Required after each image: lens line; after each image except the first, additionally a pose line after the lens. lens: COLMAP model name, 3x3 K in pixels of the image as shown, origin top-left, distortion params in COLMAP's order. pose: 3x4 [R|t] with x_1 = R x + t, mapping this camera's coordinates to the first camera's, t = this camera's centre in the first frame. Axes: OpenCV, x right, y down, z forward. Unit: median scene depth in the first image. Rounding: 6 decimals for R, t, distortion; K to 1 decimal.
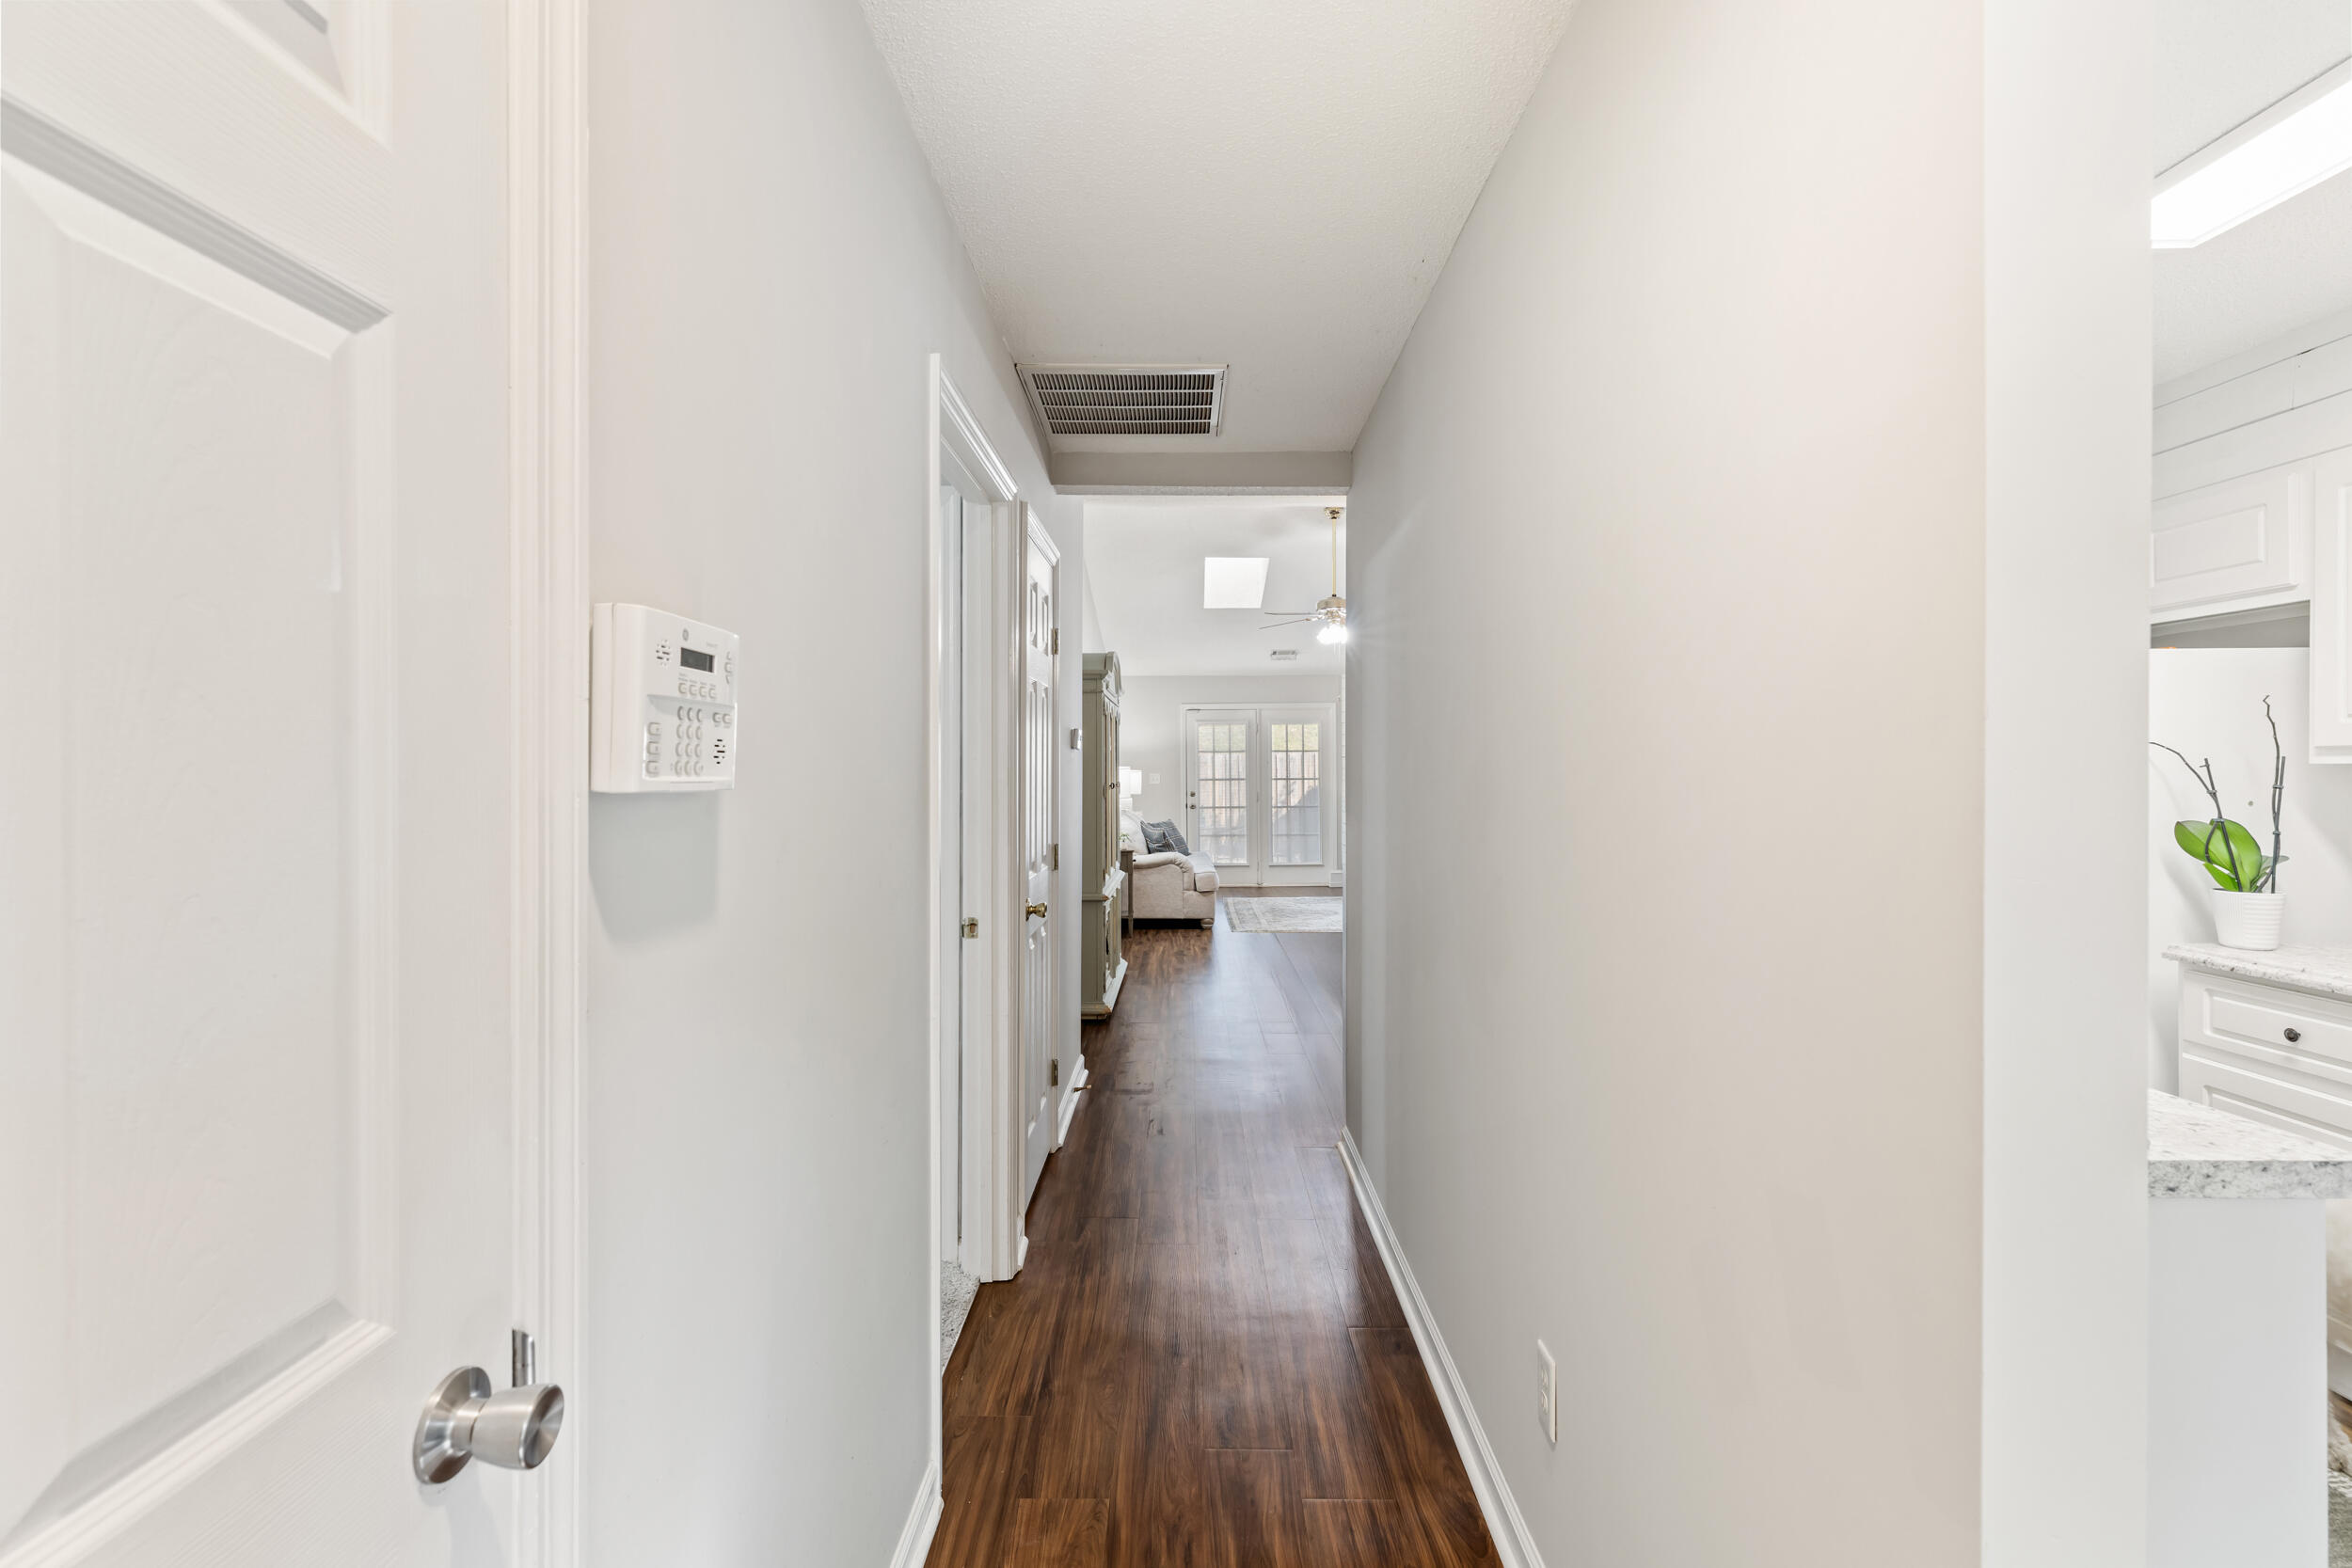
lens RADIAL K [[1056.7, 0, 1176.1], [0, 1056.7, 777.9], [0, 0, 1]] dist [0.007820, -0.000037]
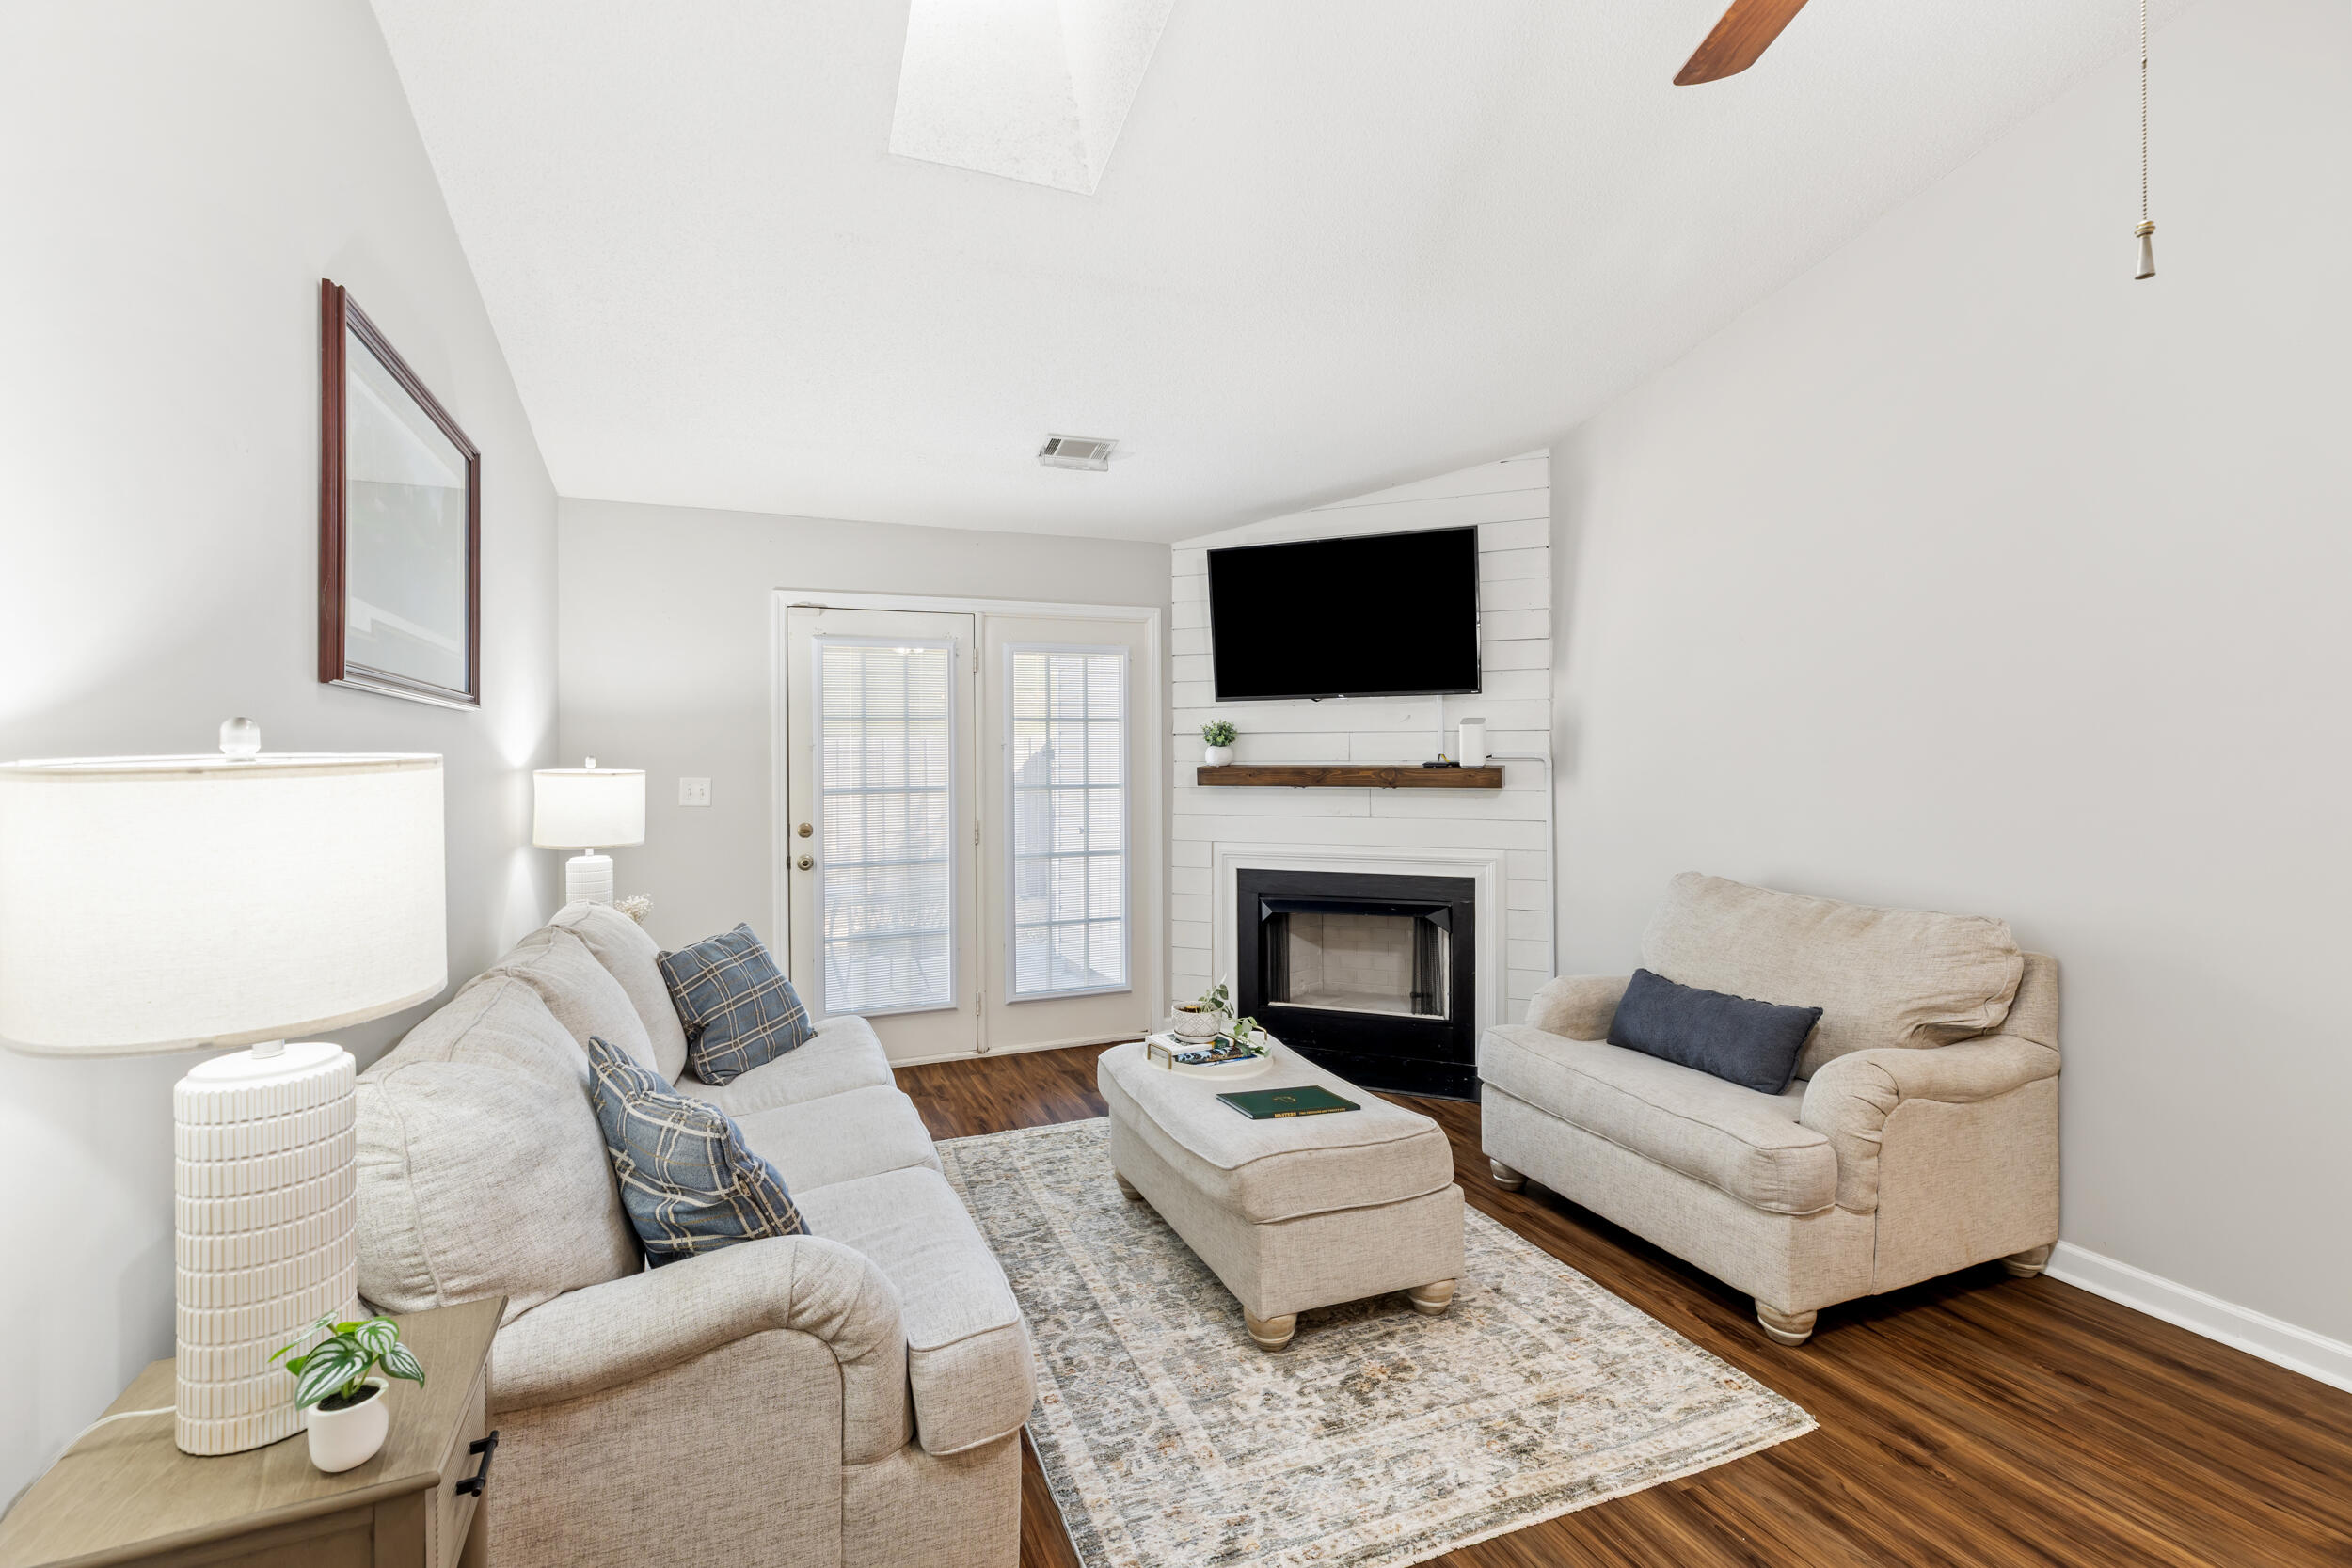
lens RADIAL K [[1056.7, 0, 1180.5], [0, 1056.7, 763.6], [0, 0, 1]] dist [0.007820, -0.000037]
pose [[0.921914, -0.002463, 0.387386, -0.036989], [0.005631, 0.999959, -0.007042, -0.027906], [-0.387353, 0.008673, 0.921891, 3.027061]]
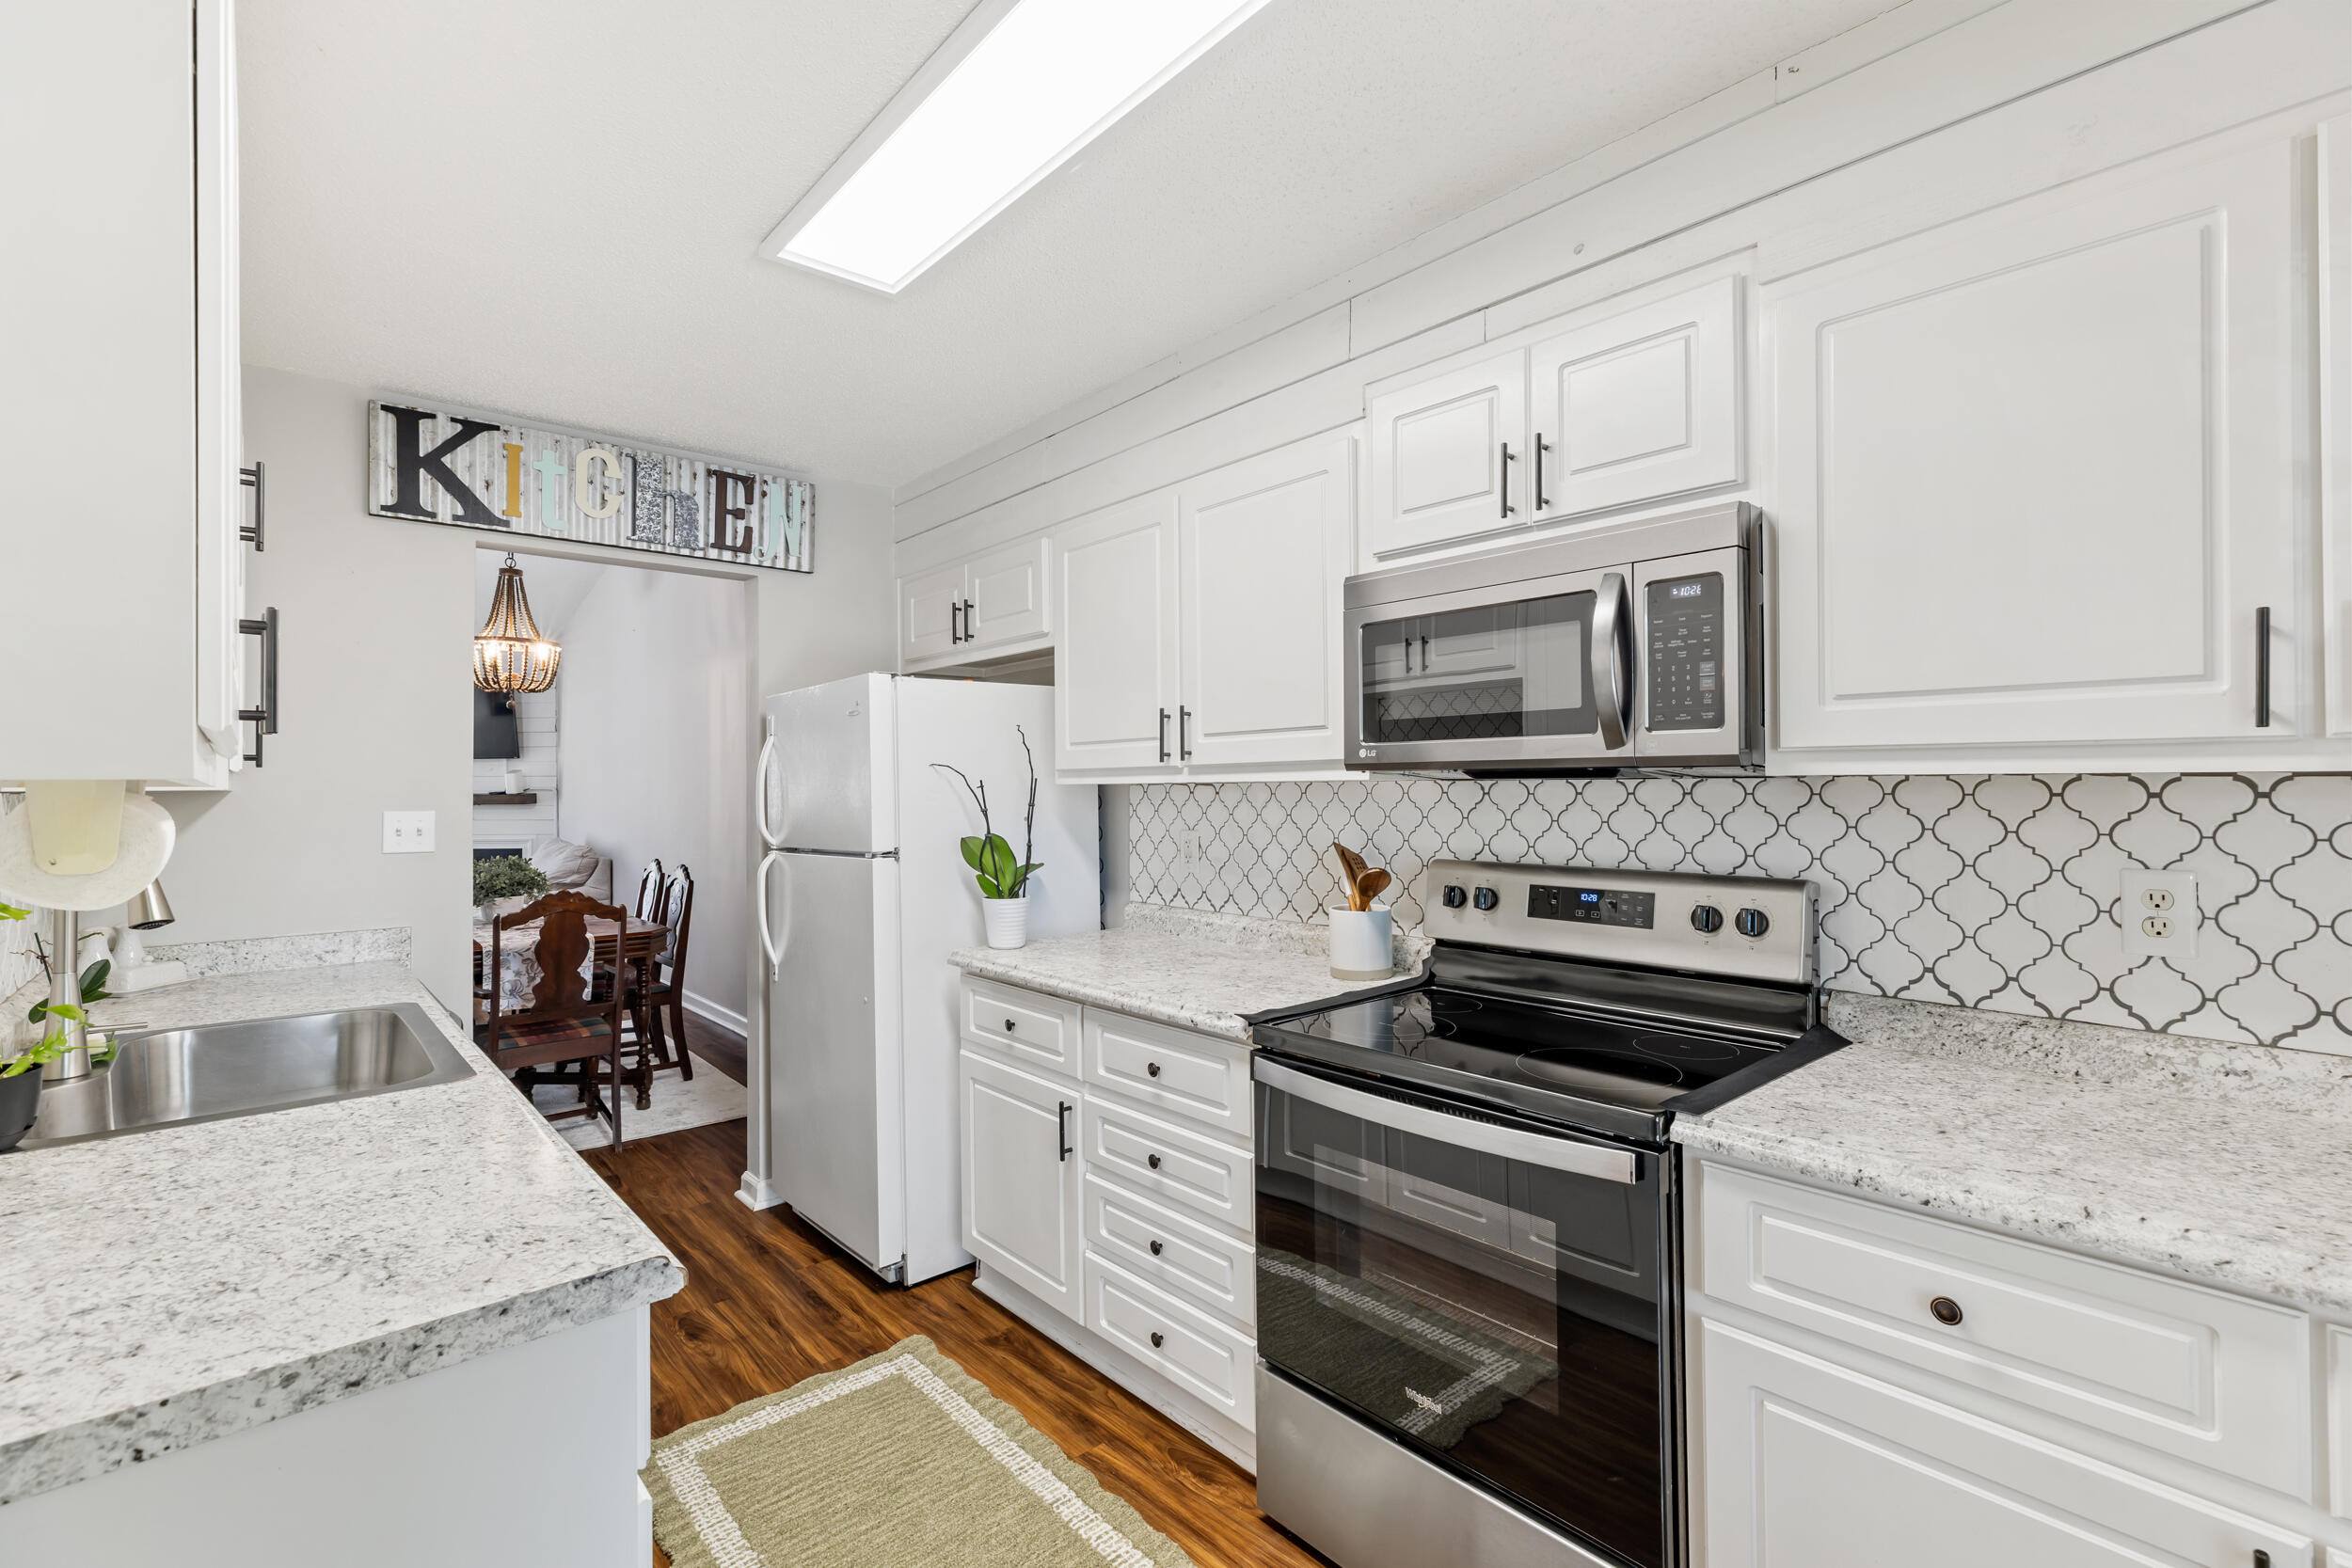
lens RADIAL K [[1056.7, 0, 1194.0], [0, 1056.7, 780.6], [0, 0, 1]] dist [0.007820, -0.000037]
pose [[0.738546, -0.001574, 0.674201, 0.389734], [0.012743, 0.999851, -0.011625, -0.001979], [-0.674082, 0.017177, 0.738457, 0.036995]]
